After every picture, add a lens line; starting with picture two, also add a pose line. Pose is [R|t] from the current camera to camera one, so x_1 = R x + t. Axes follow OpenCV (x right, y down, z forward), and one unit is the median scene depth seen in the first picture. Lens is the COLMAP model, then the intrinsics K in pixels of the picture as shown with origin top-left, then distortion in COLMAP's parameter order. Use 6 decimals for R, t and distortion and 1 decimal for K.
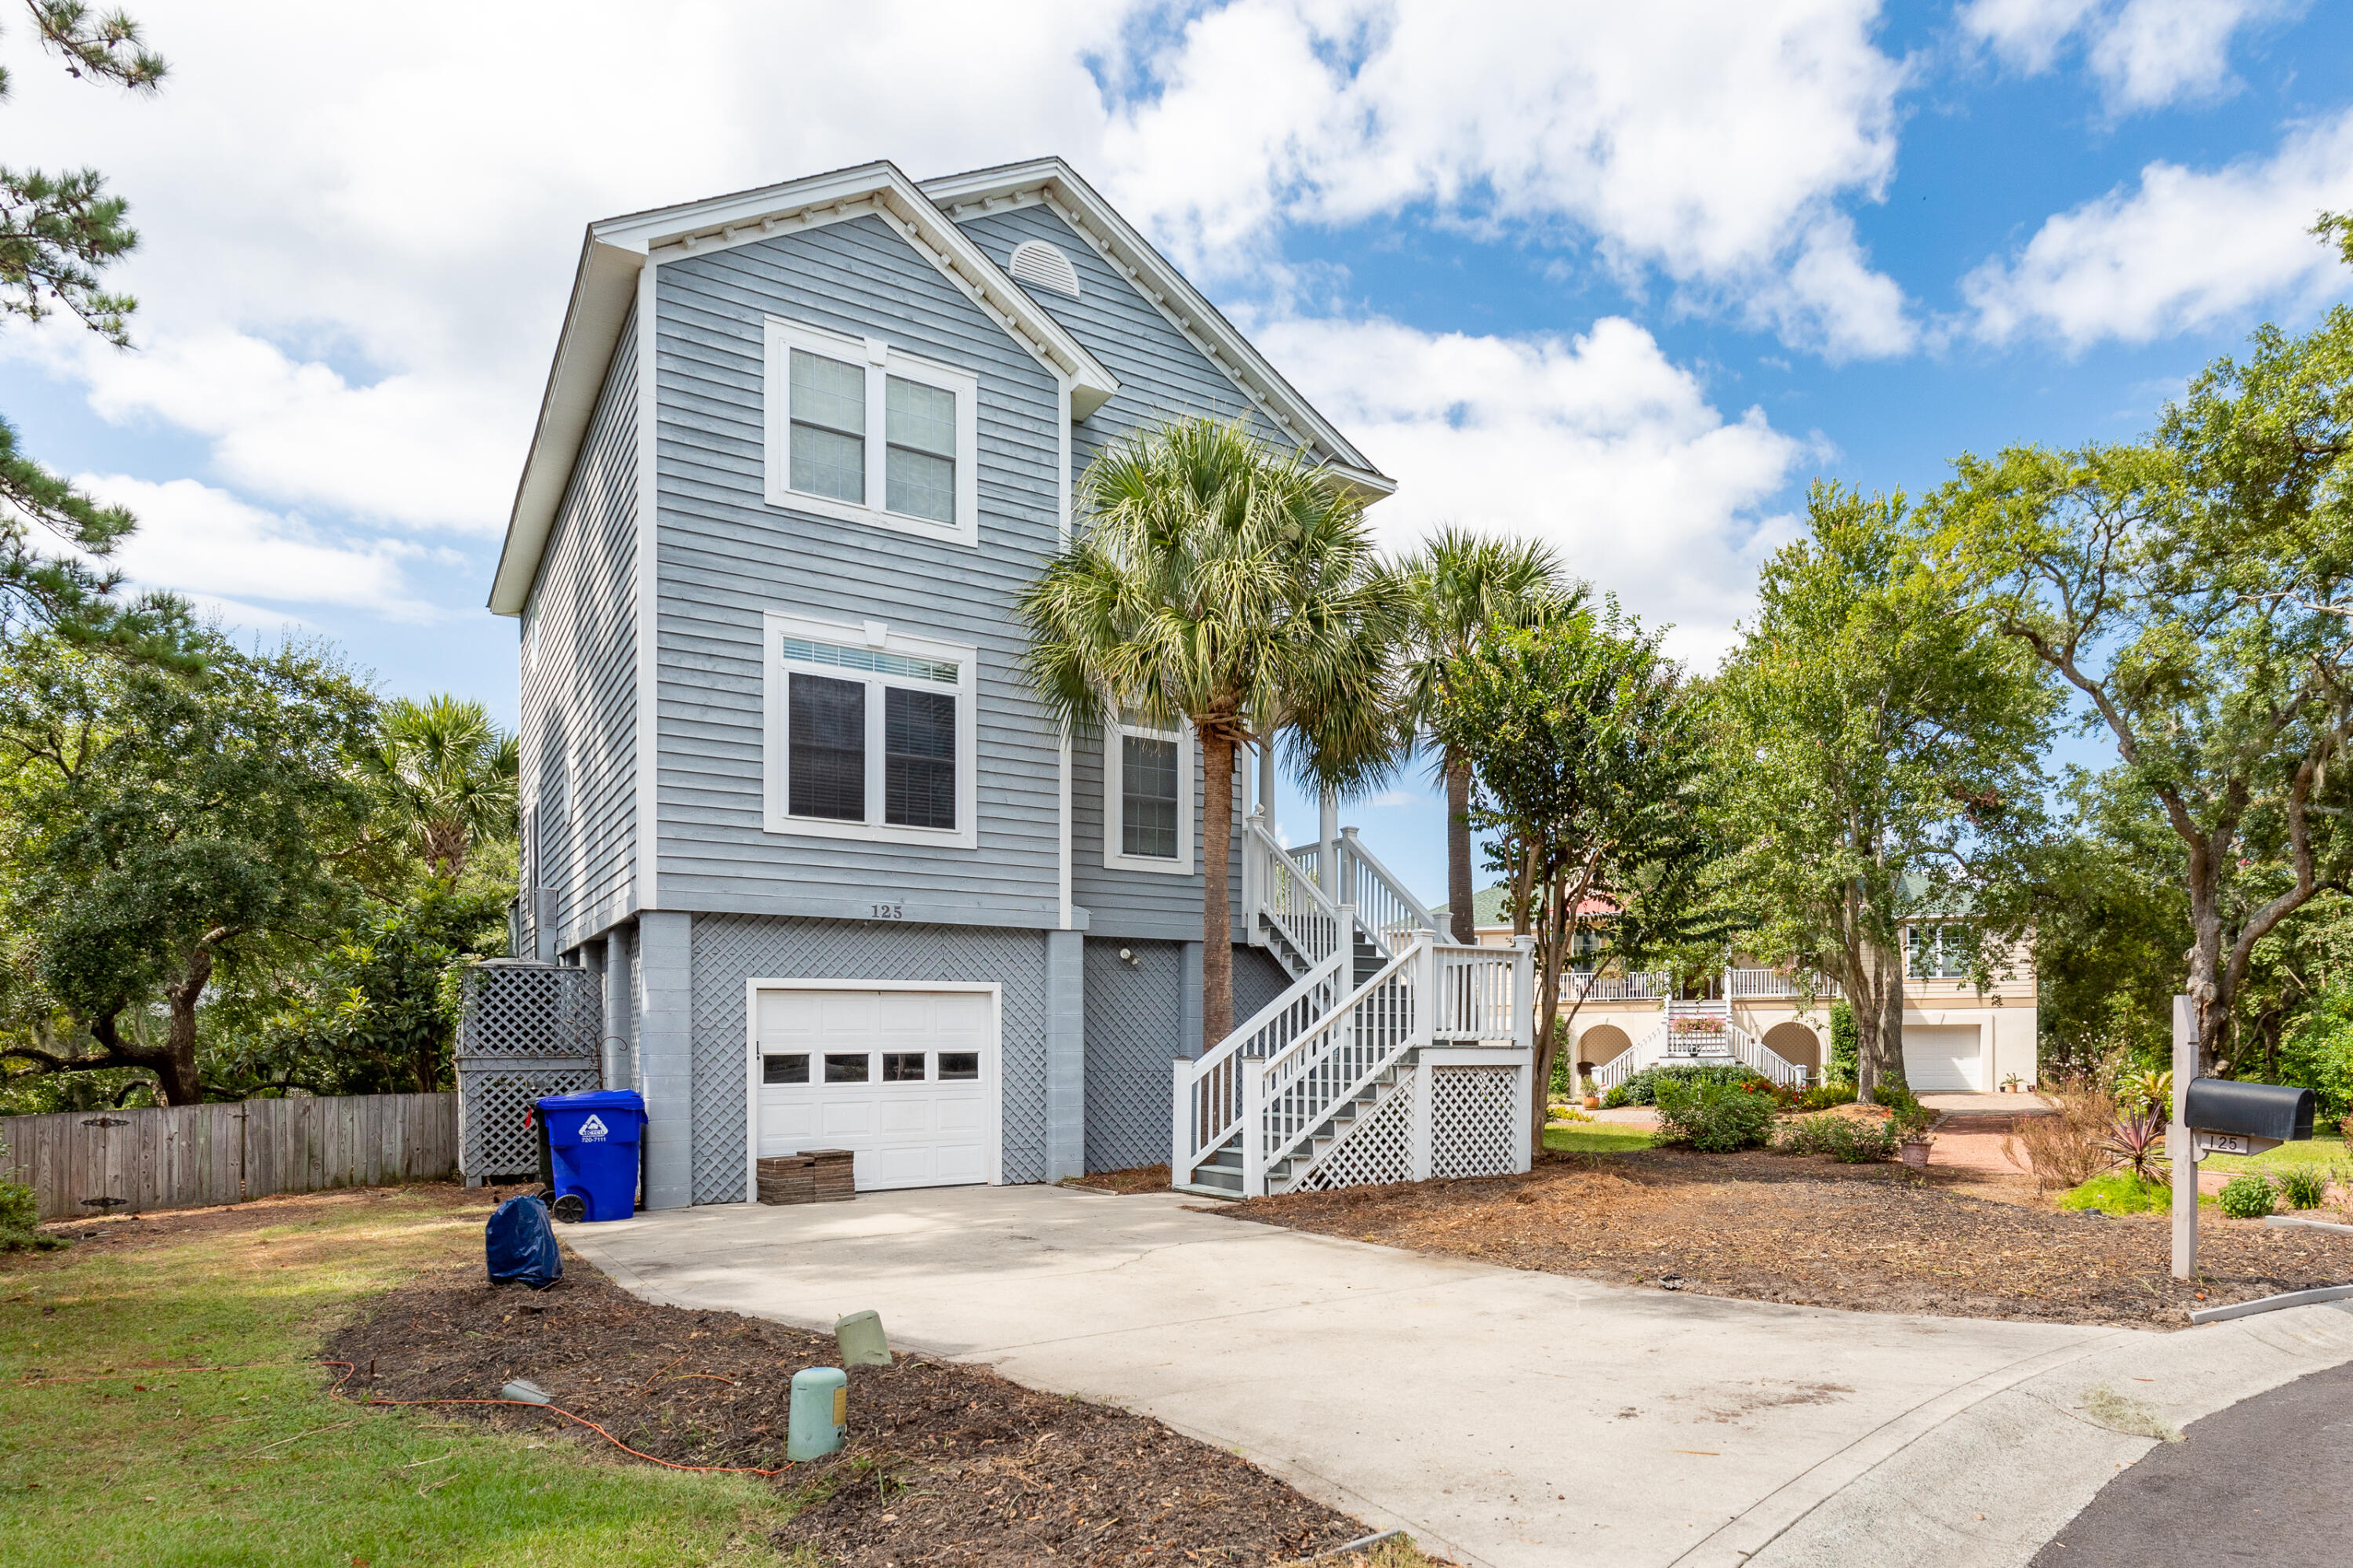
lens RADIAL K [[1130.8, 0, 1177.4], [0, 1130.8, 678.4], [0, 0, 1]] dist [-0.002317, 0.000104]
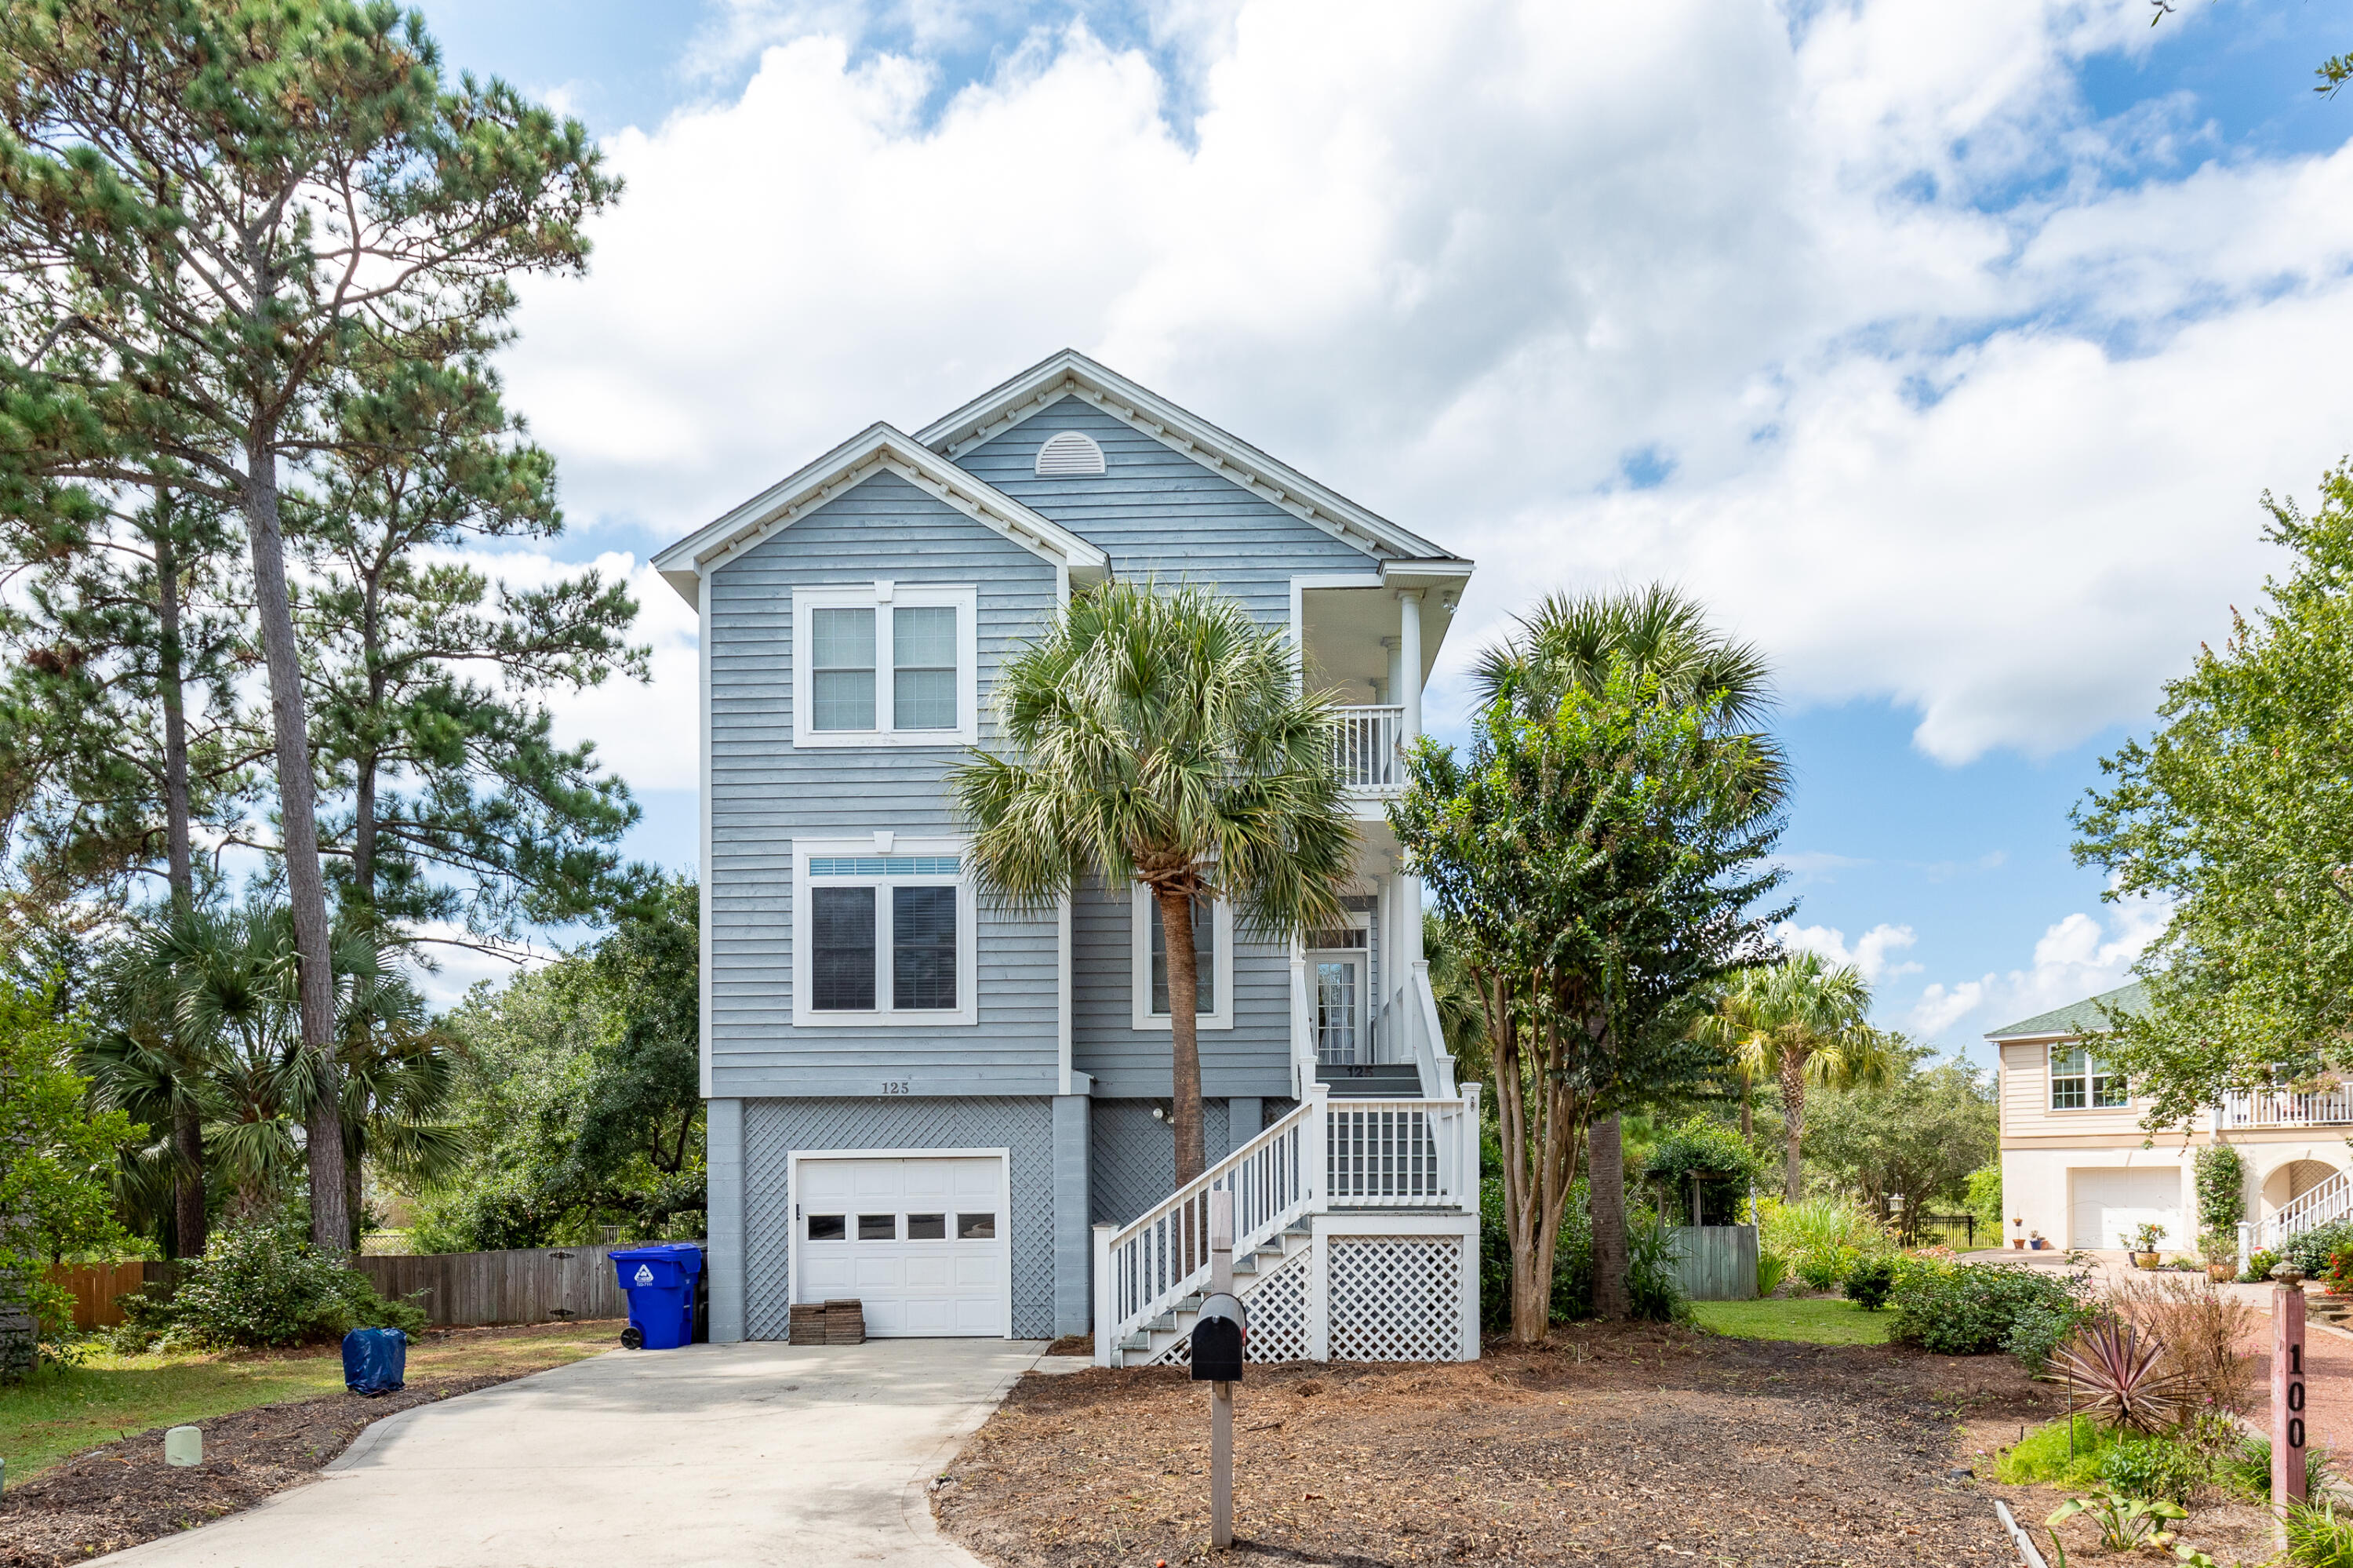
lens RADIAL K [[1167.2, 0, 1176.5], [0, 1167.2, 784.0], [0, 0, 1]] dist [0.004368, 0.000360]
pose [[0.863103, -0.165029, -0.477304, 0.568954], [0.159363, 0.985814, -0.052673, 0.012474], [0.479225, -0.030602, 0.877158, 0.113959]]
